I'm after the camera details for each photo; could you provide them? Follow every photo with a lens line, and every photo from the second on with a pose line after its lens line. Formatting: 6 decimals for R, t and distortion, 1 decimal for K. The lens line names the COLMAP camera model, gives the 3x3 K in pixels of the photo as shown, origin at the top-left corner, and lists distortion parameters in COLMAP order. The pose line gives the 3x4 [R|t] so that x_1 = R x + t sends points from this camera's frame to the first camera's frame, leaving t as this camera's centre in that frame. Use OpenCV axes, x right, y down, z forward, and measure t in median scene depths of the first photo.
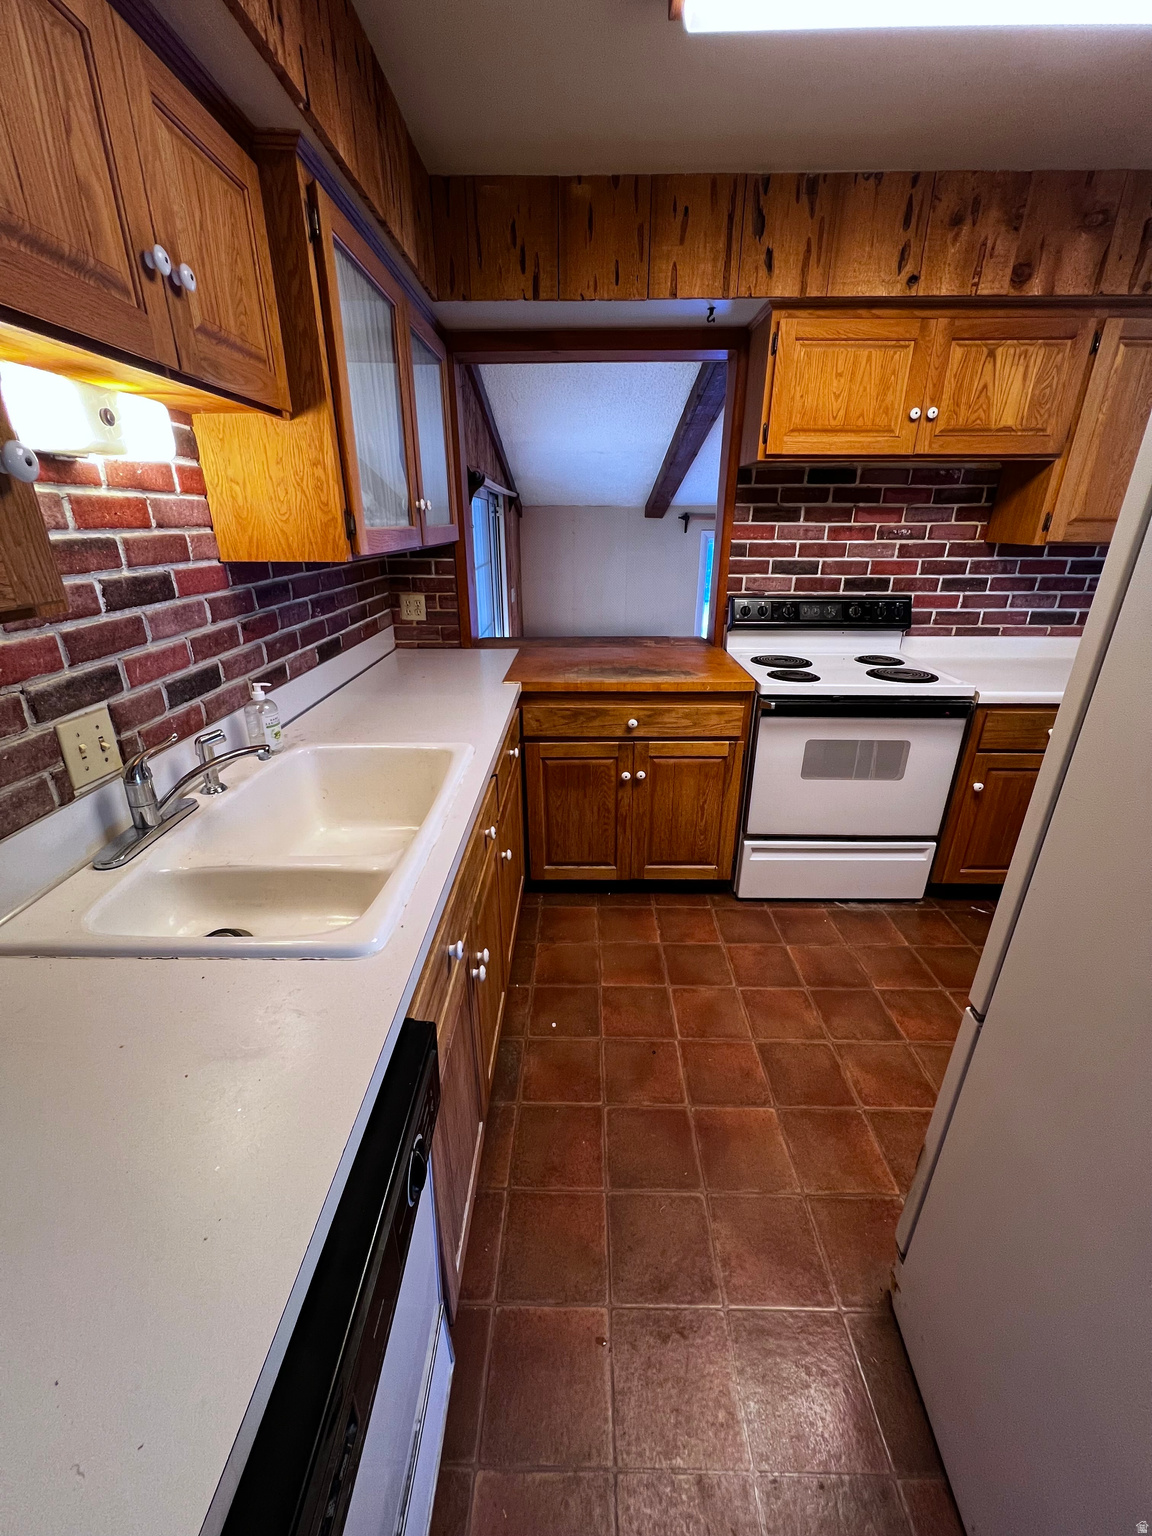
lens RADIAL K [[615.7, 0, 576.0], [0, 615.7, 768.0], [0, 0, 1]] dist [0.001450, 0.000414]
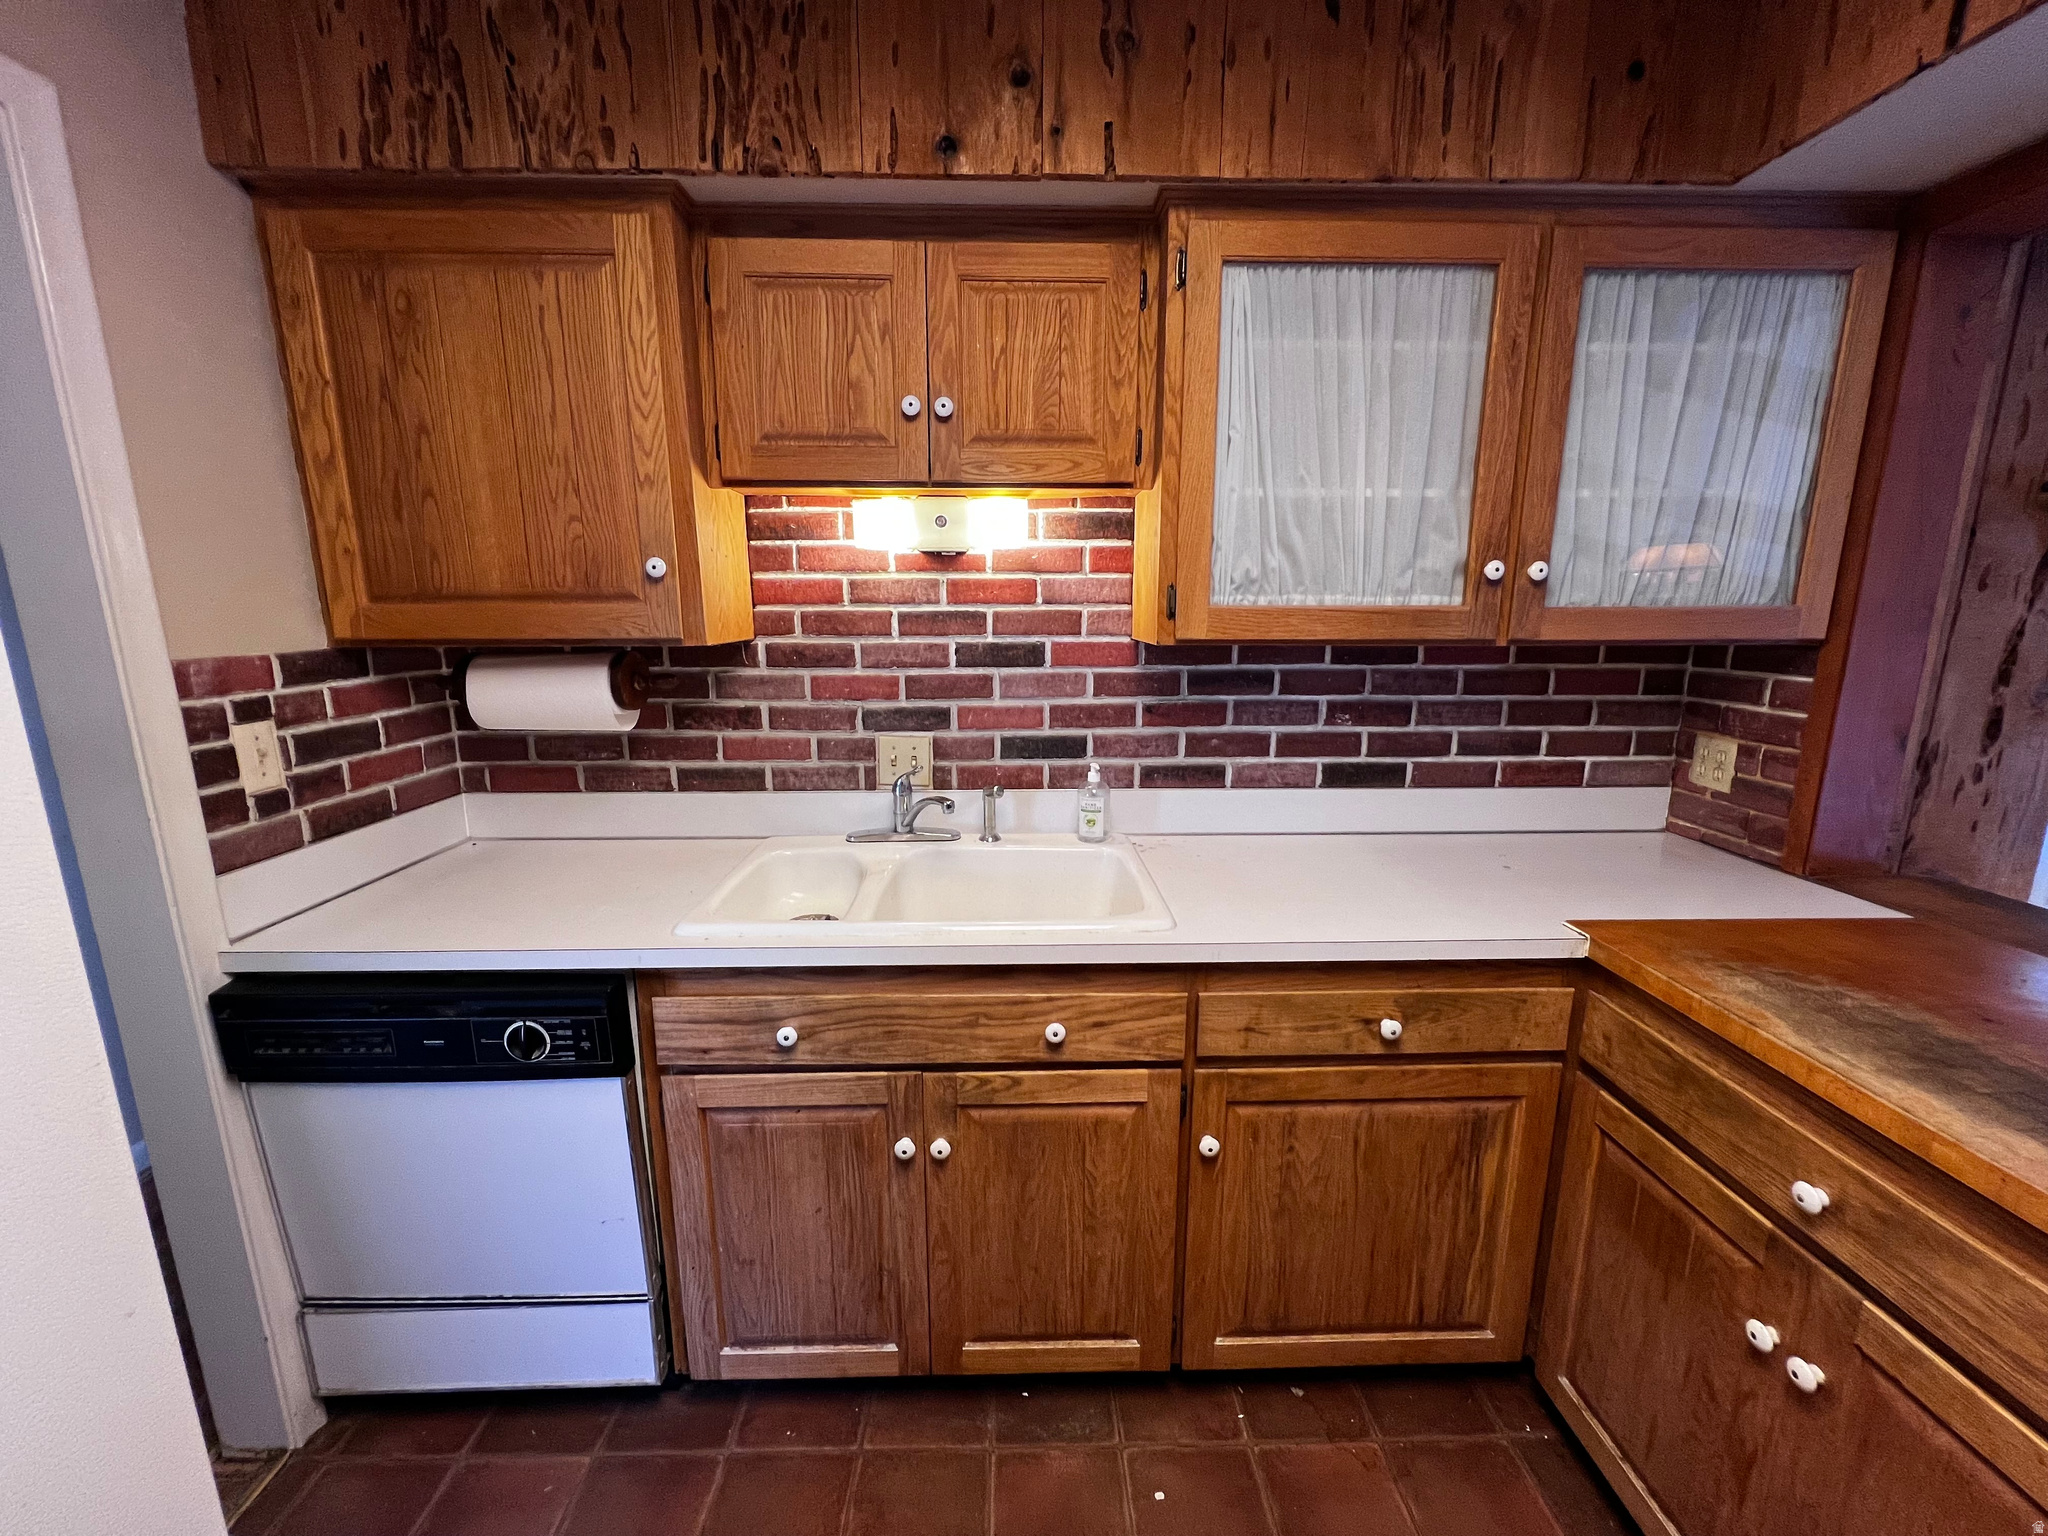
lens RADIAL K [[821.0, 0, 1024.0], [0, 821.0, 768.0], [0, 0, 1]] dist [0.001450, 0.000414]
pose [[0.039107, 0.193547, -0.980311, 0.765736], [-0.374734, 0.912301, 0.165171, -0.328302], [0.926307, 0.360897, 0.108206, 0.854900]]
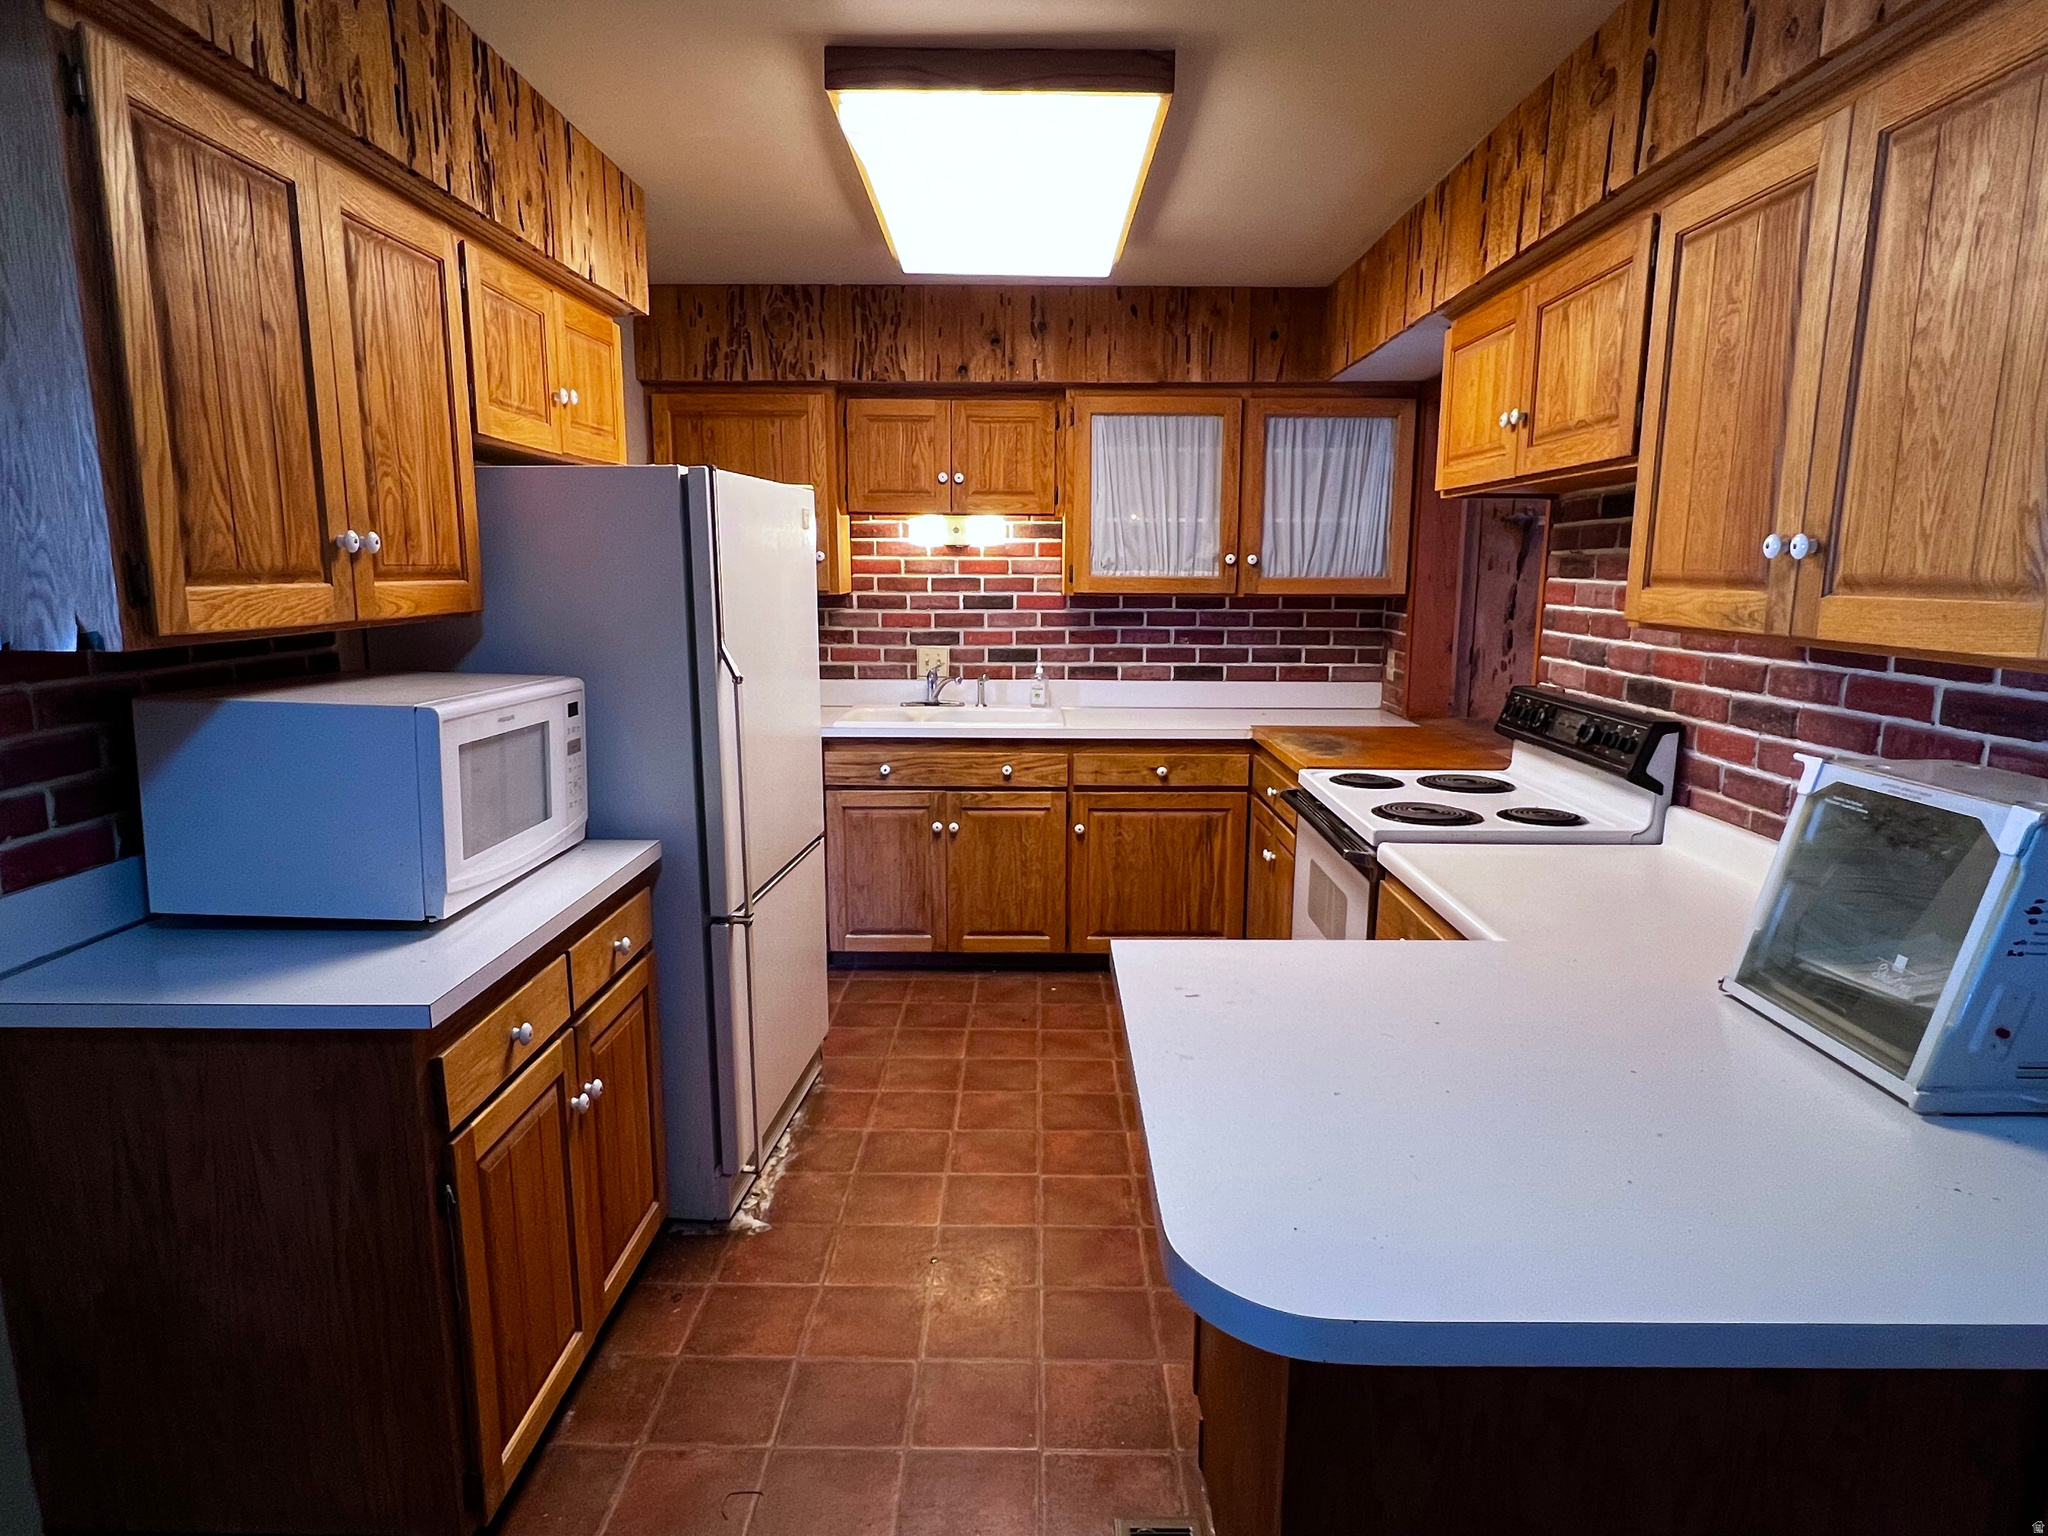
lens RADIAL K [[1174.7, 0, 1024.0], [0, 1174.7, 768.0], [0, 0, 1]] dist [0.022868, -0.000512]
pose [[0.011143, 0.170406, -0.985311, 2.939901], [-0.379609, 0.912326, 0.153491, -0.387273], [0.925080, 0.372322, 0.074854, 0.920066]]
